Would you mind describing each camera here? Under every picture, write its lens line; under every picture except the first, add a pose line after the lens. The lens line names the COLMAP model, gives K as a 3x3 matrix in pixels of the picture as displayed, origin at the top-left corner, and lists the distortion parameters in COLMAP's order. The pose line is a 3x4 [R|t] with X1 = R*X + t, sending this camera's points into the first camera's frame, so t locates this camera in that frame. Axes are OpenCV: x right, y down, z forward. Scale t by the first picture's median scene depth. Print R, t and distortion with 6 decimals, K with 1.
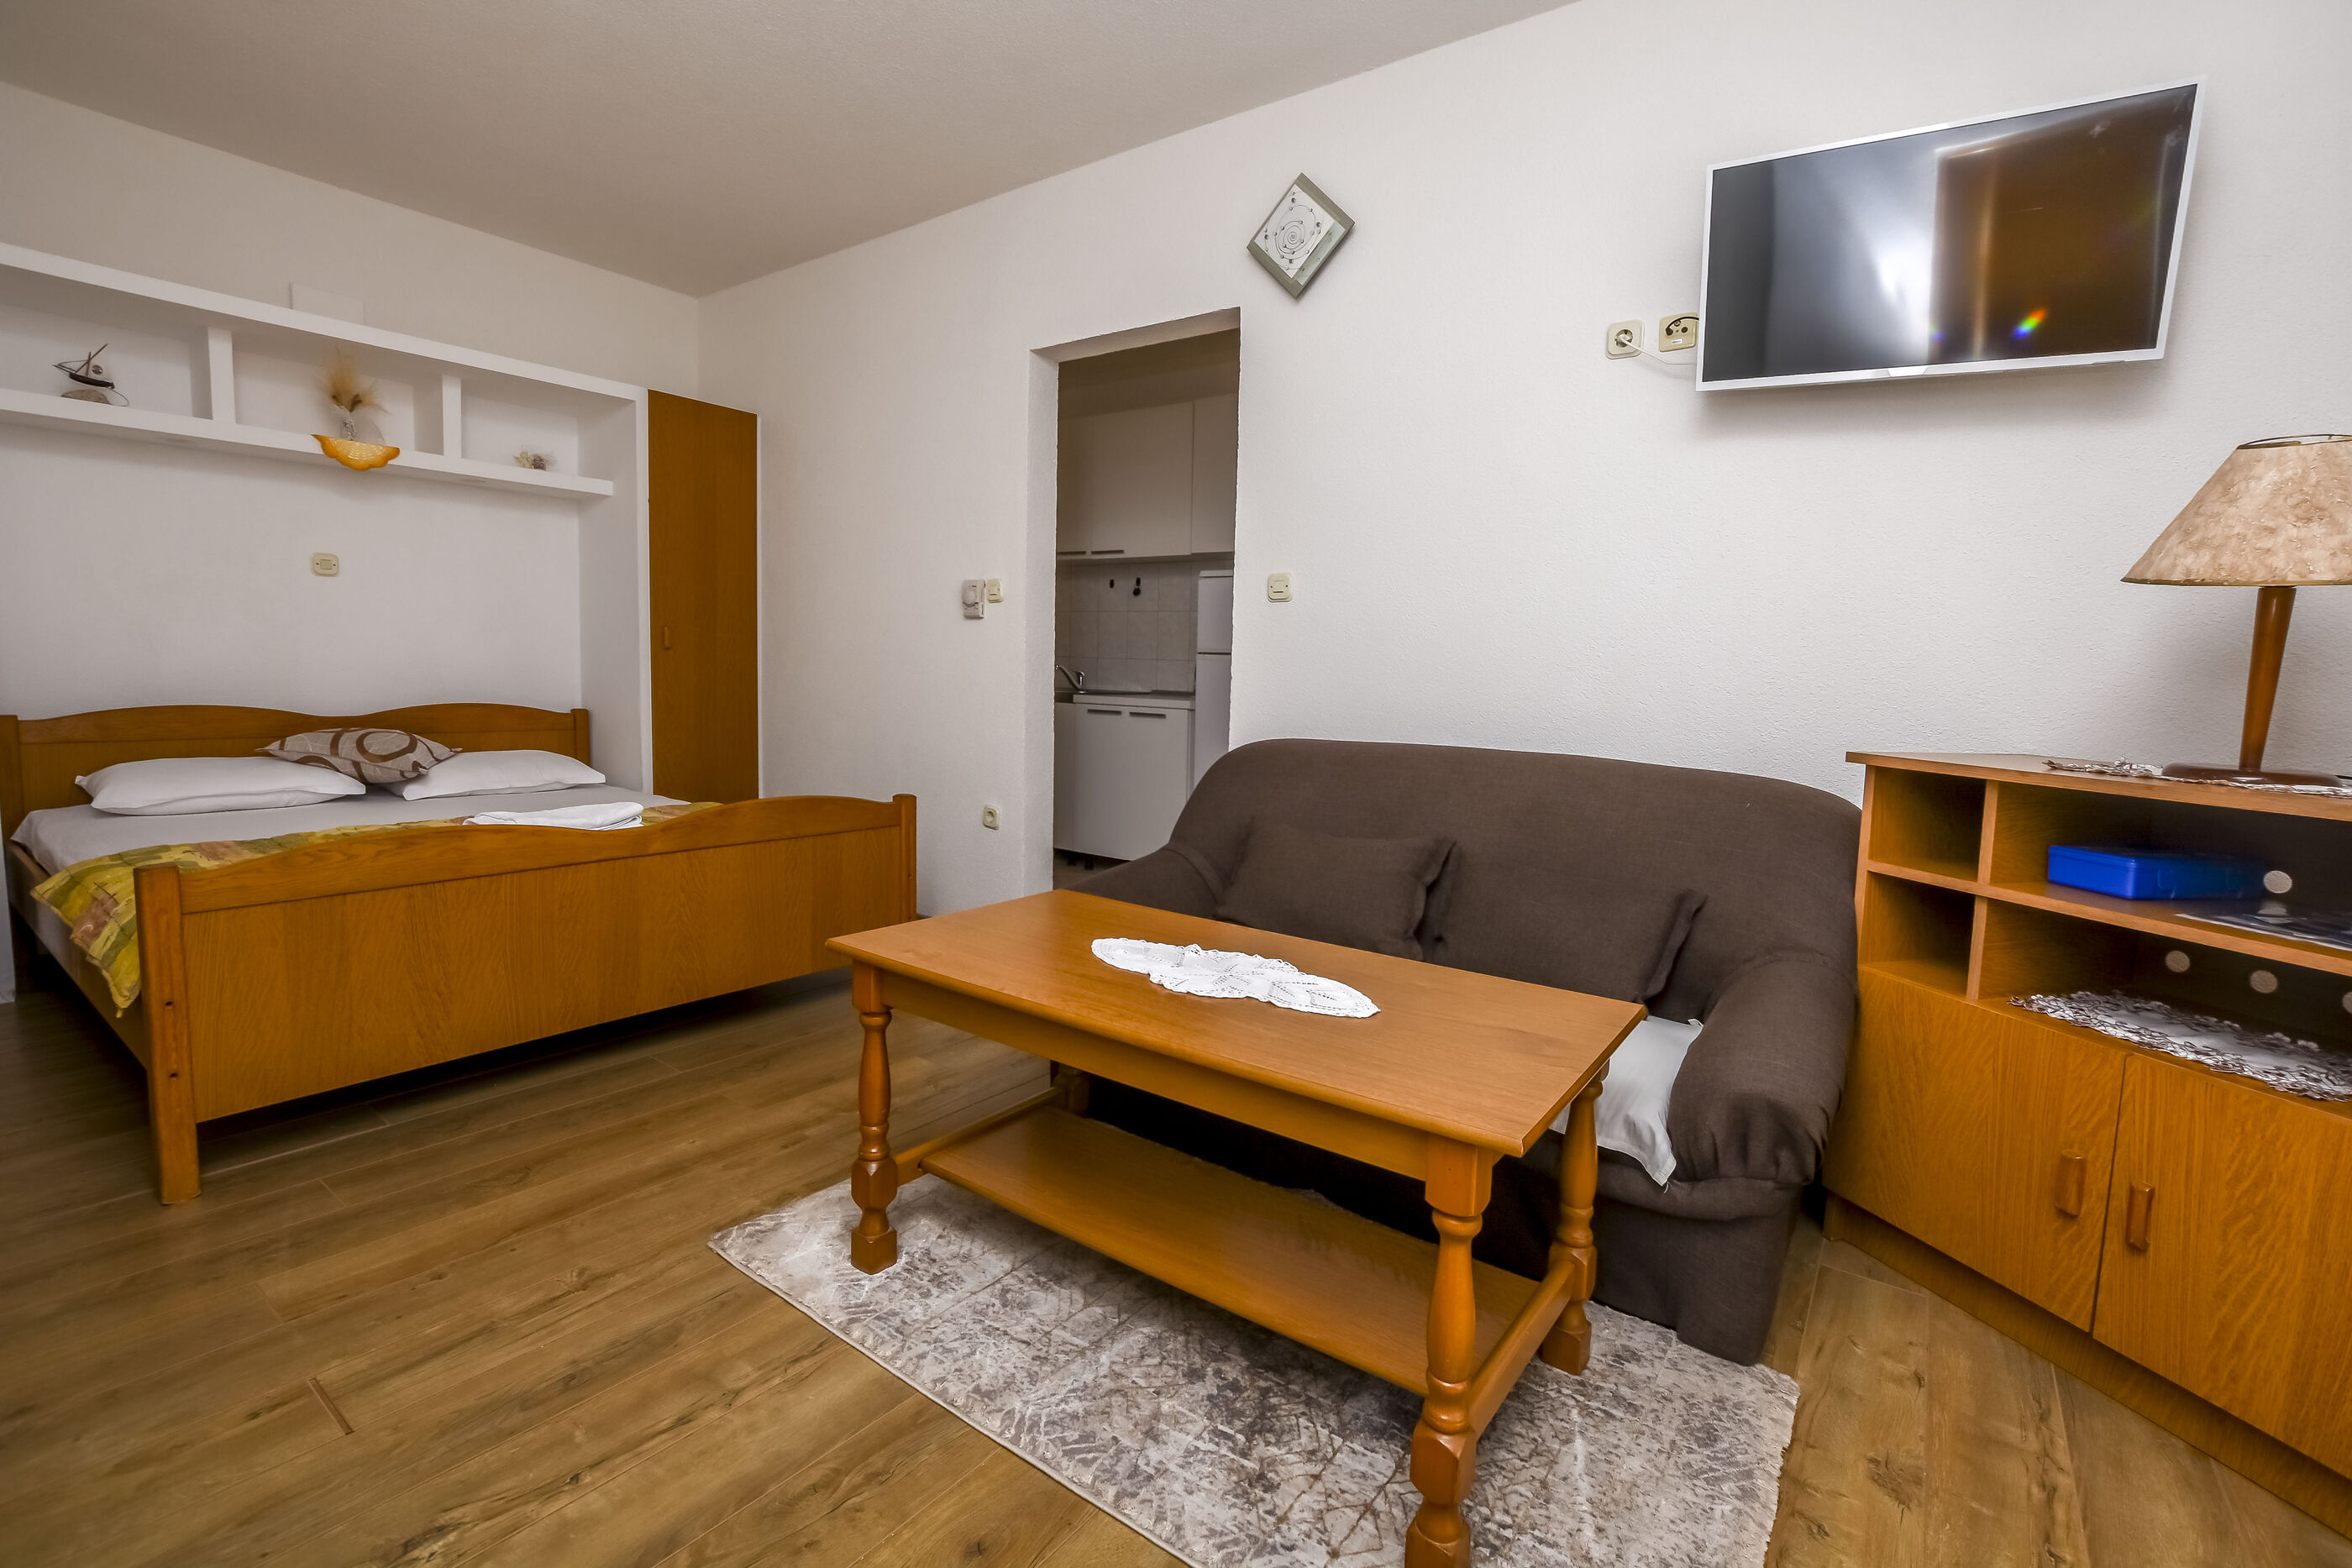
lens RADIAL K [[1090.9, 0, 1180.0], [0, 1090.9, 688.1], [0, 0, 1]] dist [-0.027946, 0.005325]
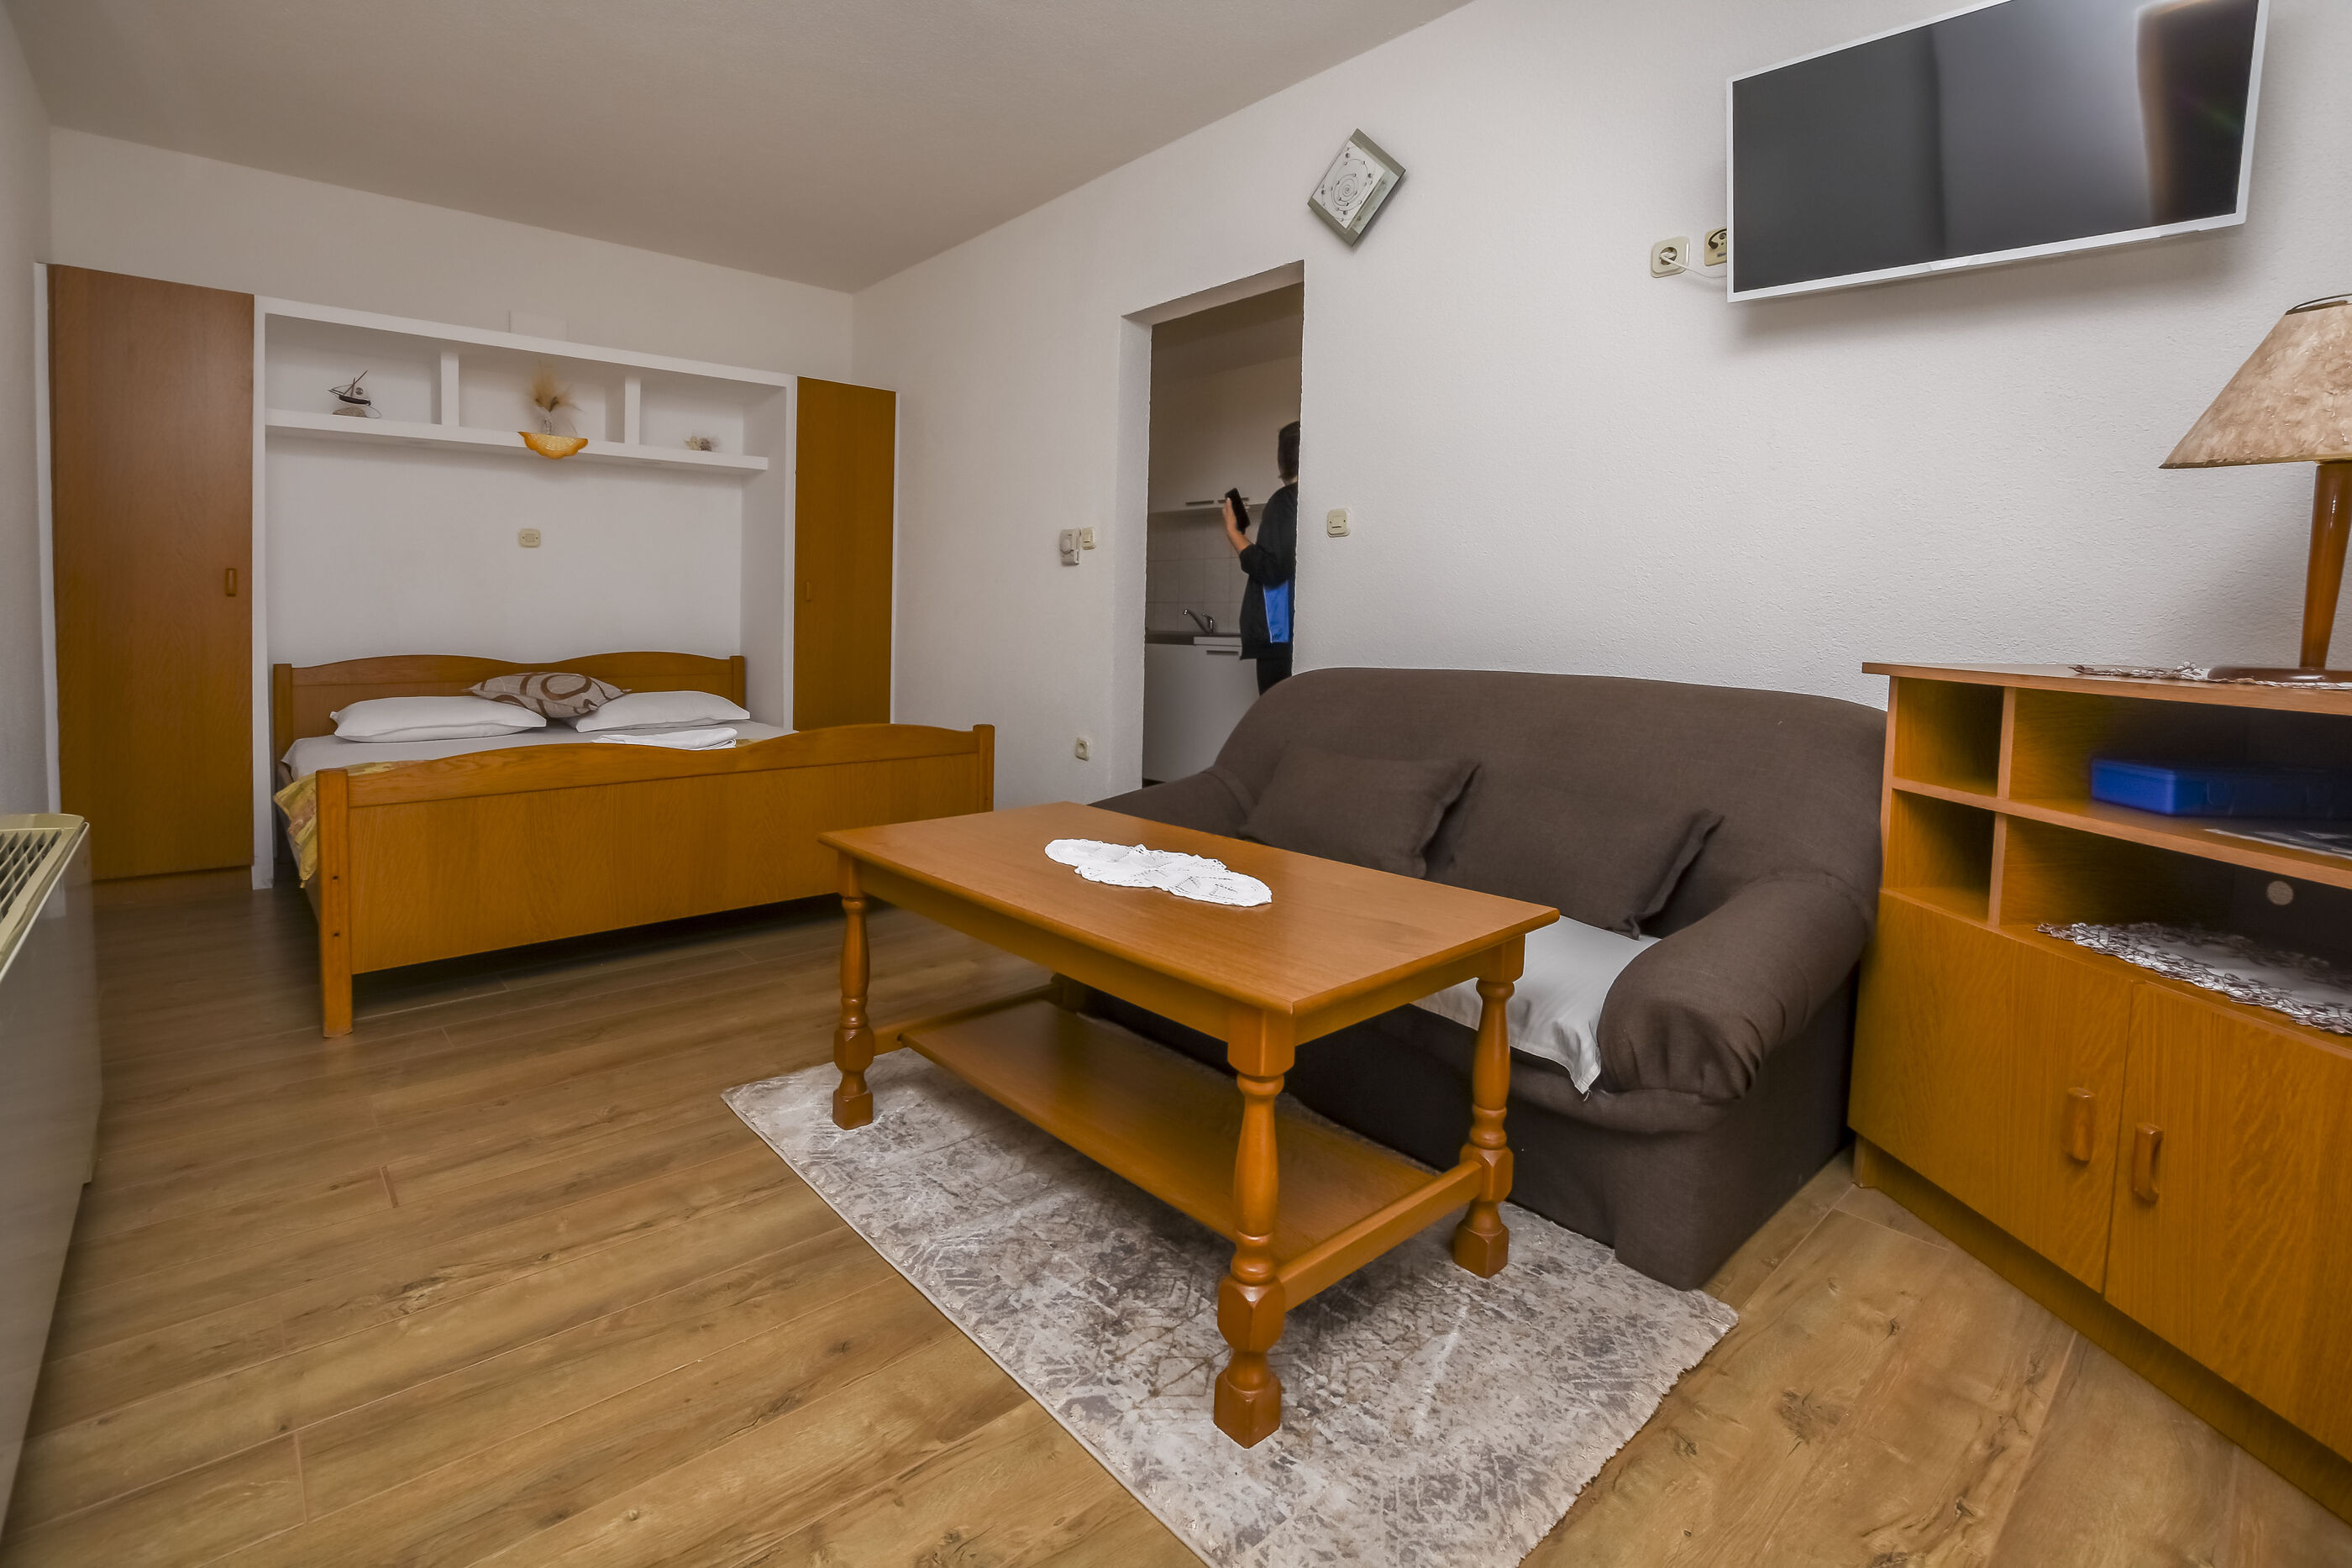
lens RADIAL K [[1085.5, 0, 1180.8], [0, 1085.5, 576.5], [0, 0, 1]] dist [-0.014163, 0.000577]
pose [[0.979643, -0.035625, -0.197564, 0.272009], [0.023974, 0.997846, -0.061055, 0.033685], [0.199313, 0.055076, 0.978387, -0.068718]]
